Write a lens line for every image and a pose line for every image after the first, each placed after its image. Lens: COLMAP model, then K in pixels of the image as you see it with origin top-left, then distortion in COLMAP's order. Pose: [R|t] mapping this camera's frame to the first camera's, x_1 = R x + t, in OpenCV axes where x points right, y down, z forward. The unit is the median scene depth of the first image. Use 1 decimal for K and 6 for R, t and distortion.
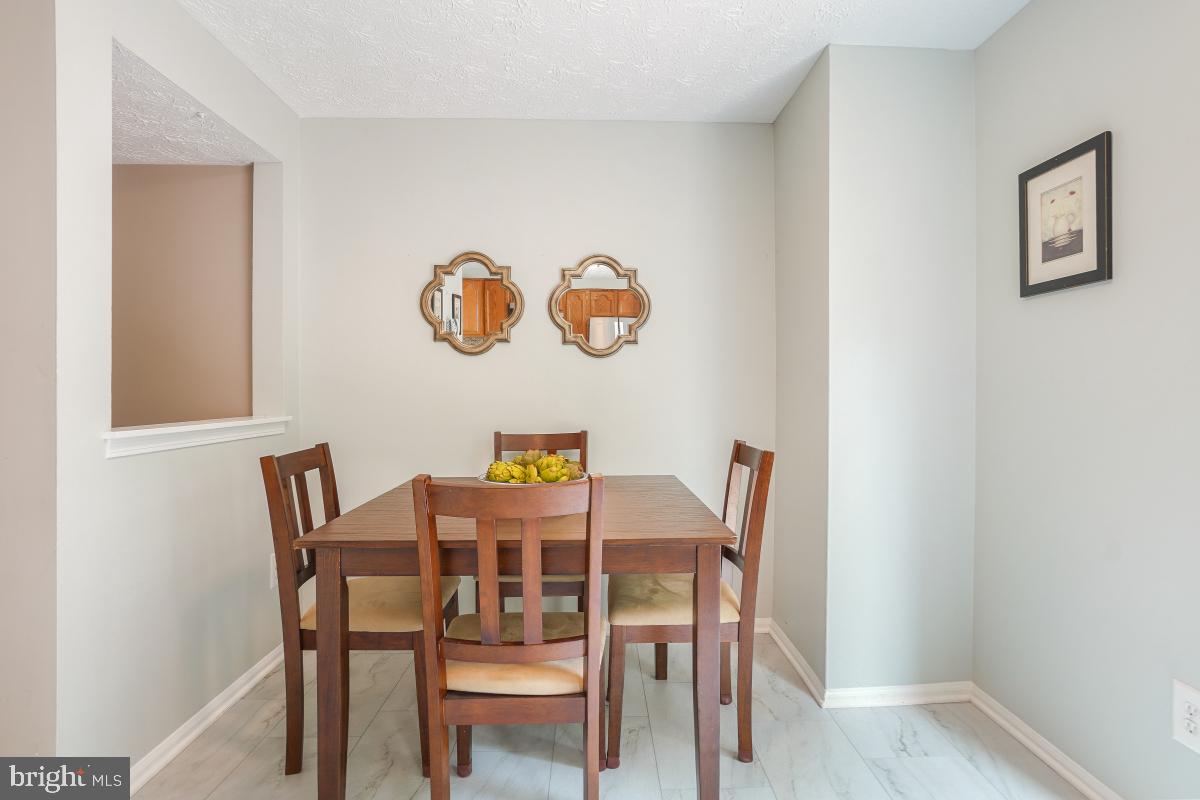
lens RADIAL K [[564.7, 0, 600.5], [0, 564.7, 393.5], [0, 0, 1]] dist [-0.051615, 0.020294]
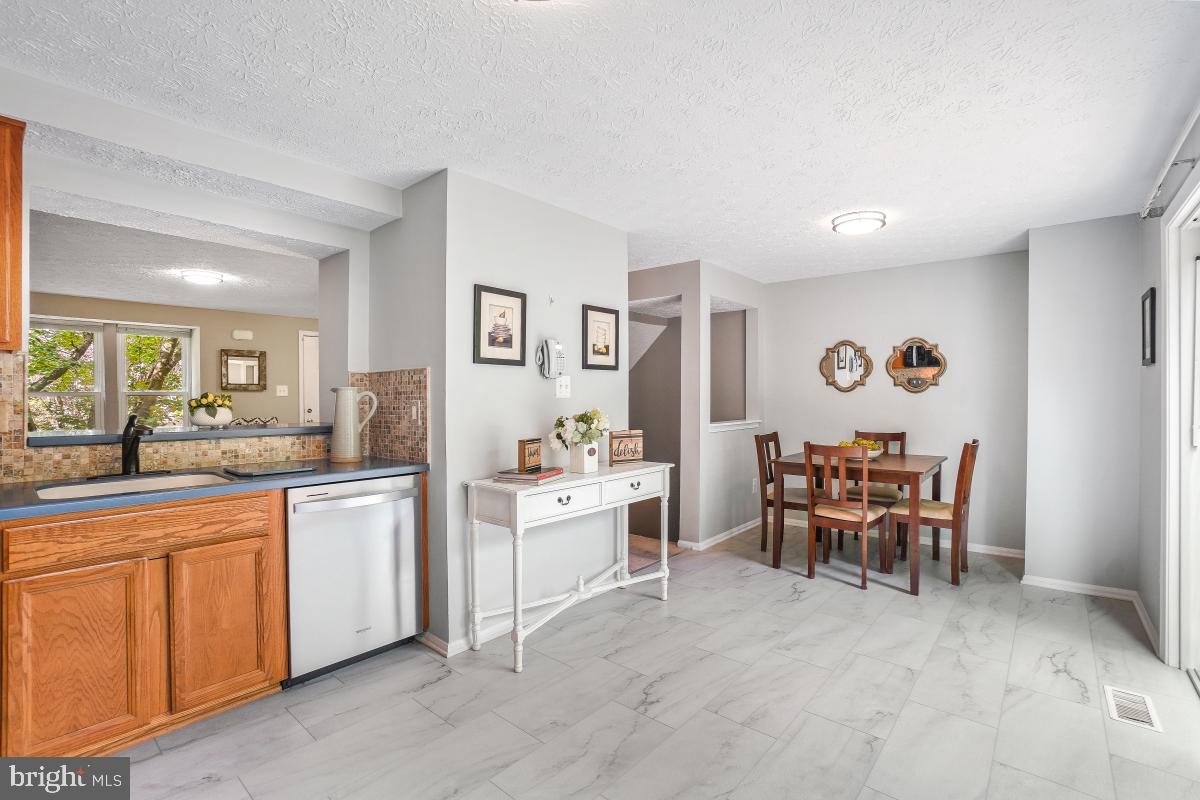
lens RADIAL K [[564.7, 0, 600.5], [0, 564.7, 393.5], [0, 0, 1]] dist [-0.051615, 0.020294]
pose [[0.724863, -0.003442, -0.688885, 0.654323], [-0.001705, 0.999975, -0.006791, -0.061365], [0.688891, 0.006097, 0.724839, -1.335294]]
